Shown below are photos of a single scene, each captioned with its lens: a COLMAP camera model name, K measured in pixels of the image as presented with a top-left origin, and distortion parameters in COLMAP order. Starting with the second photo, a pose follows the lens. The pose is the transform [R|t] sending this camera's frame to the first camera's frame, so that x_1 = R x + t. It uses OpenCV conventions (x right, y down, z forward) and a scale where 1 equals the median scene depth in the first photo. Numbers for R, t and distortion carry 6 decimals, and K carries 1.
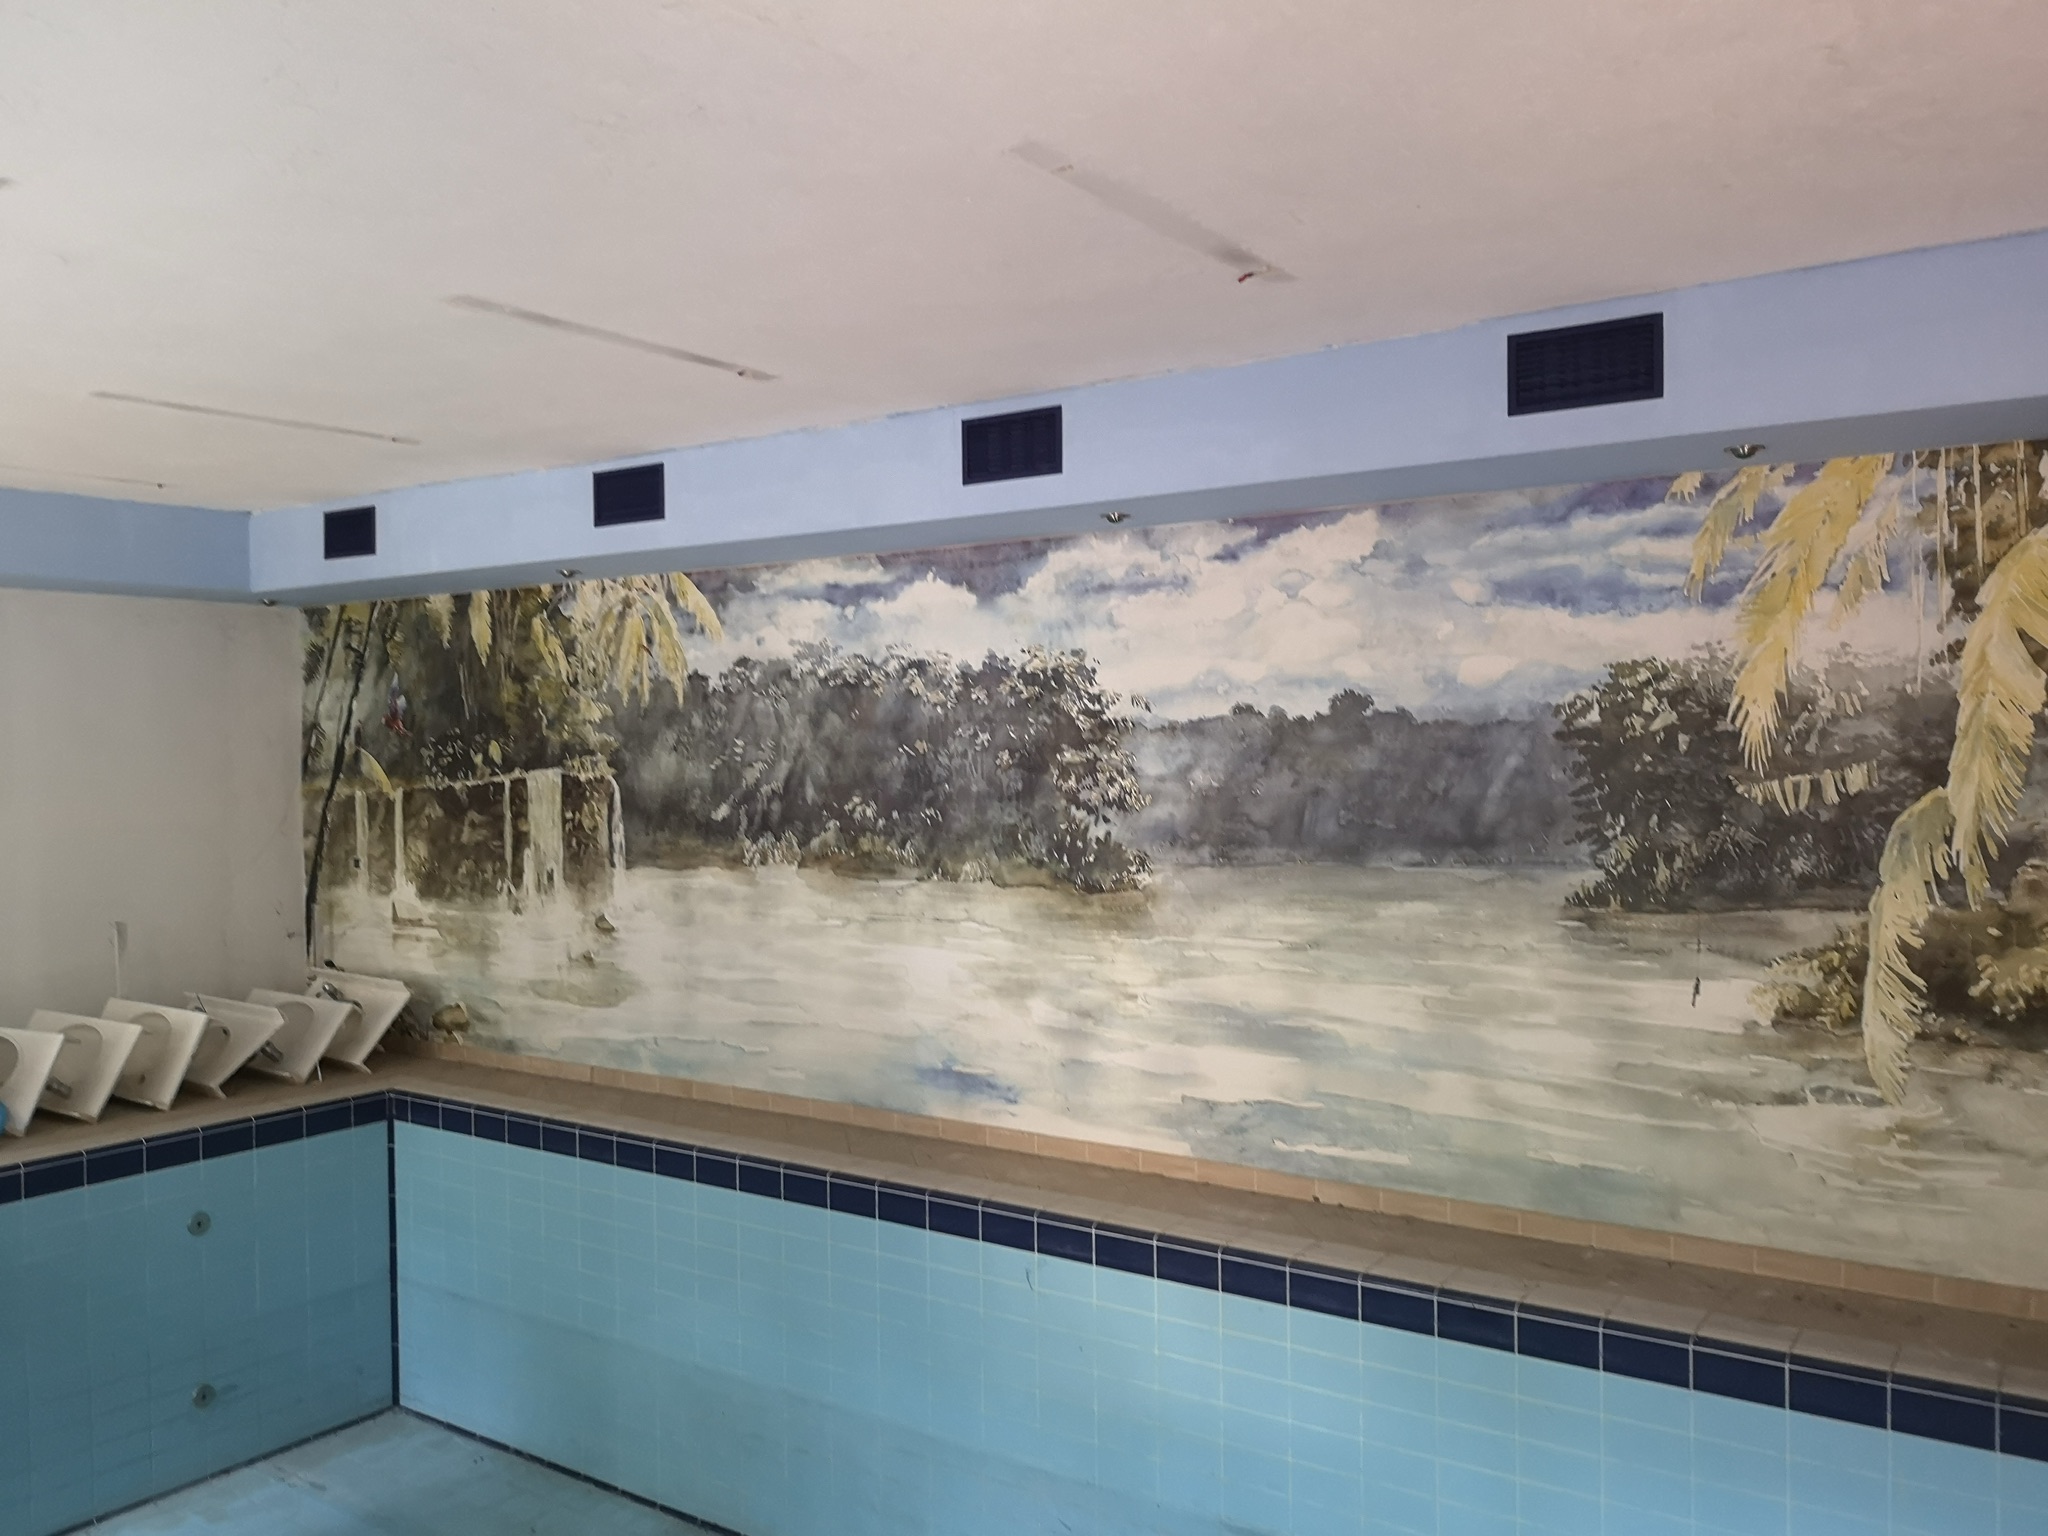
lens RADIAL K [[1592.8, 0, 1027.2], [0, 1592.8, 755.9], [0, 0, 1]] dist [-0.023091, -0.018623]
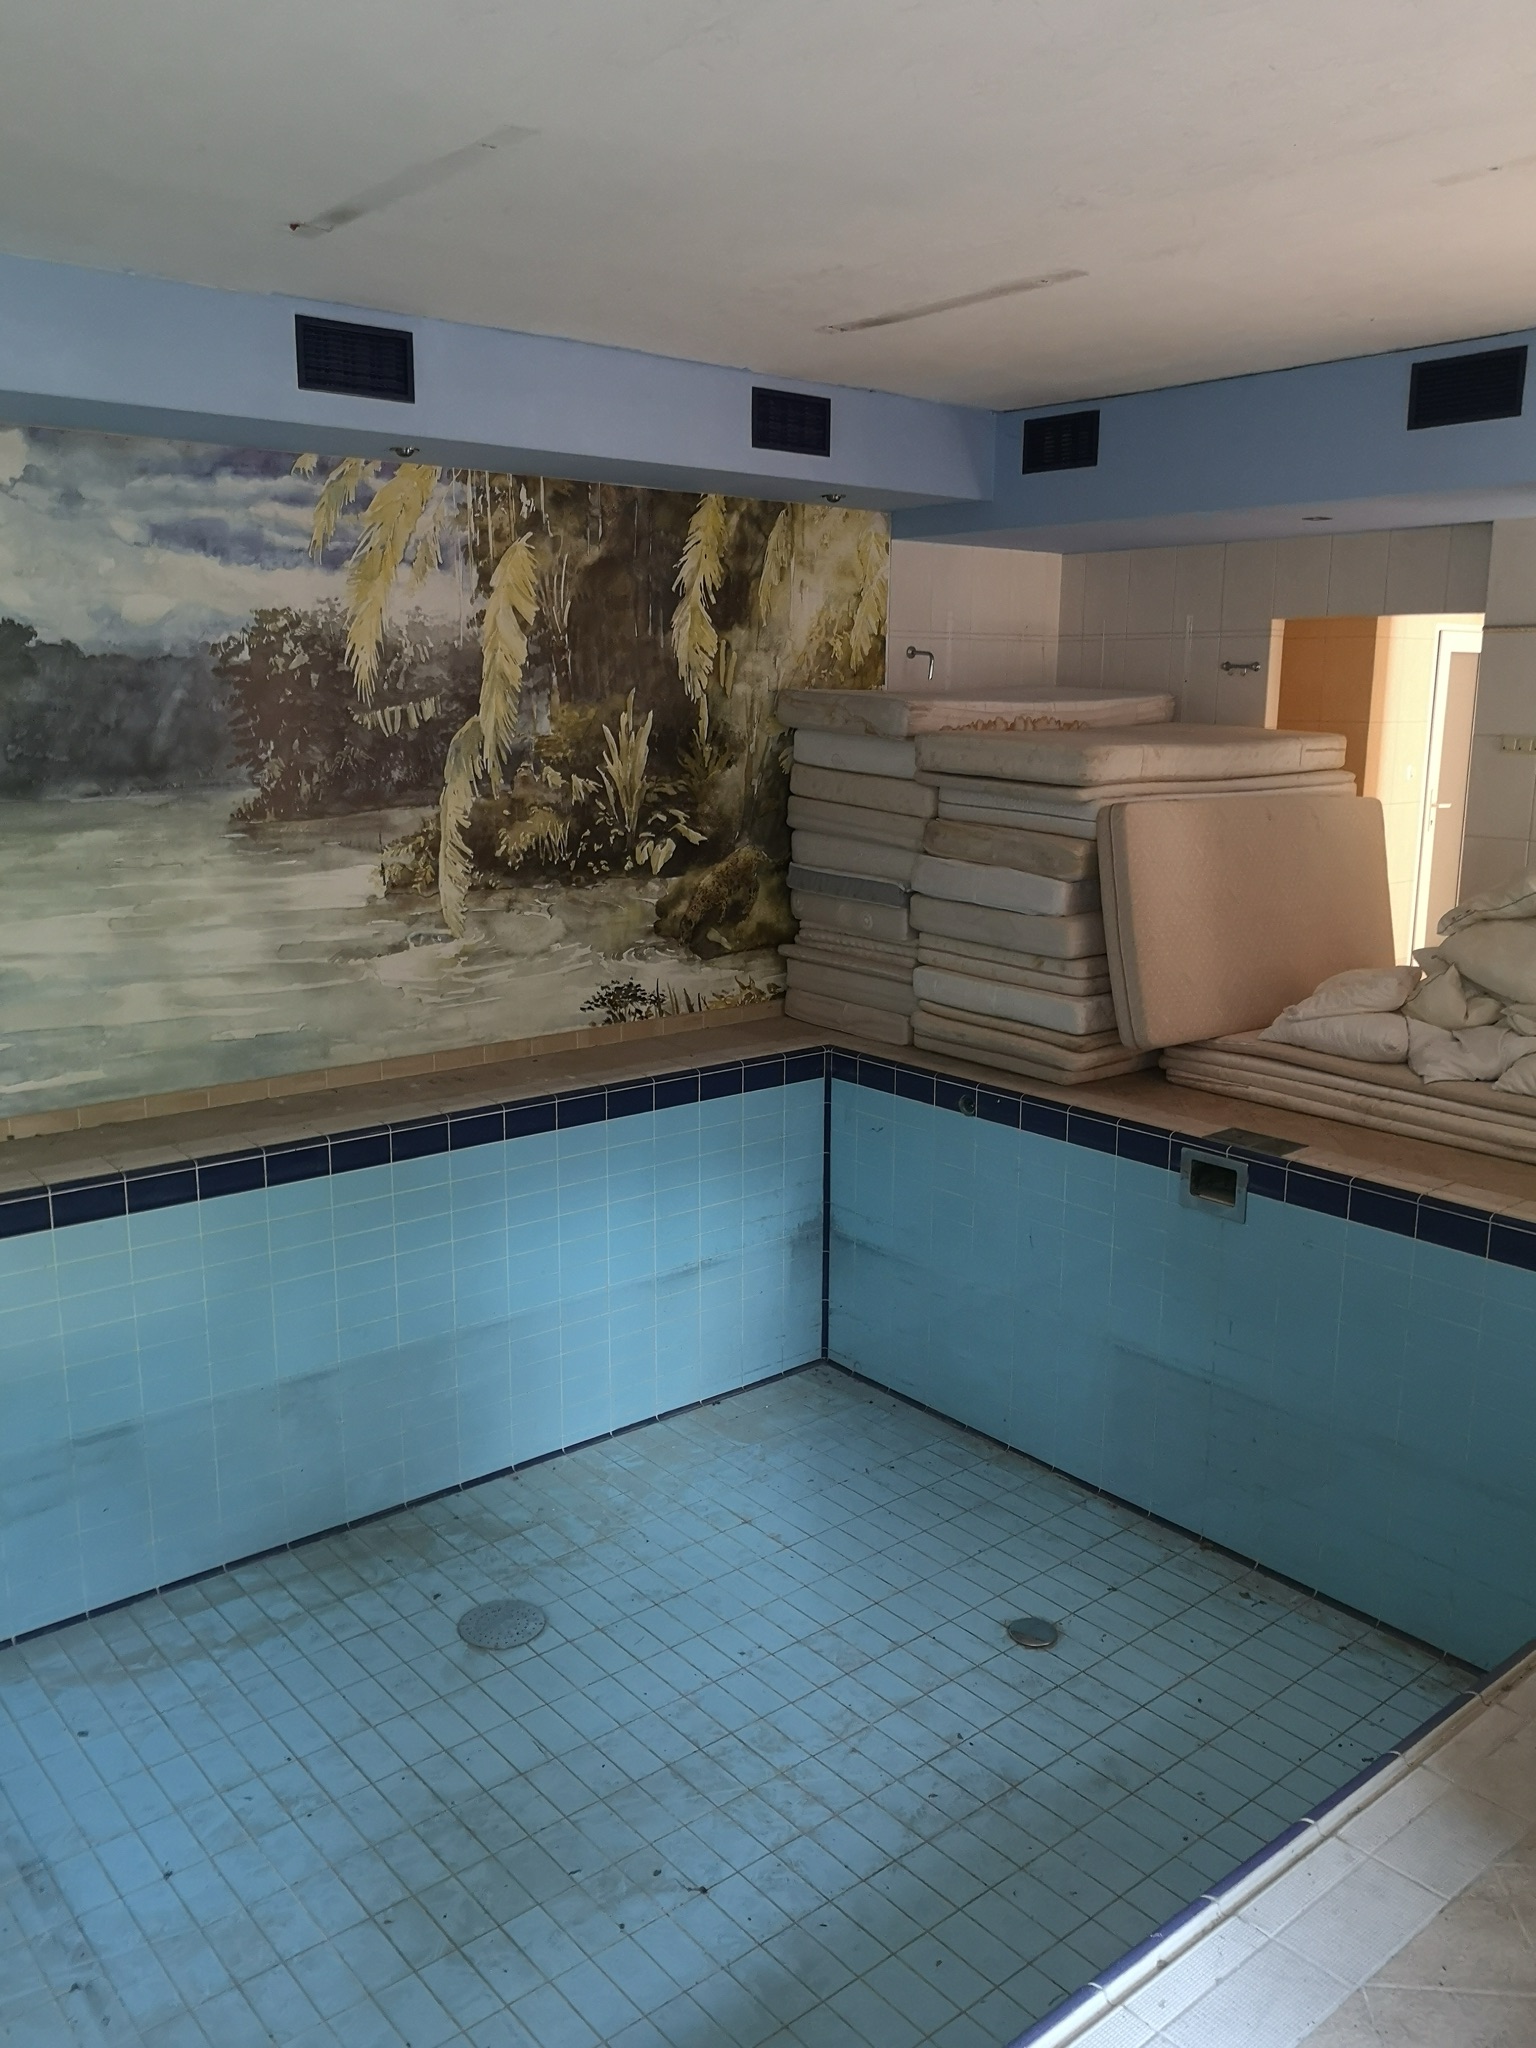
lens RADIAL K [[1592.8, 0, 768.9], [0, 1592.8, 1036.2], [0, 0, 1]] dist [-0.023091, -0.018623]
pose [[0.250221, -0.195124, 0.948323, -0.717211], [-0.008658, 0.978991, 0.203718, 0.008338], [-0.968150, -0.059185, 0.243275, 0.330971]]
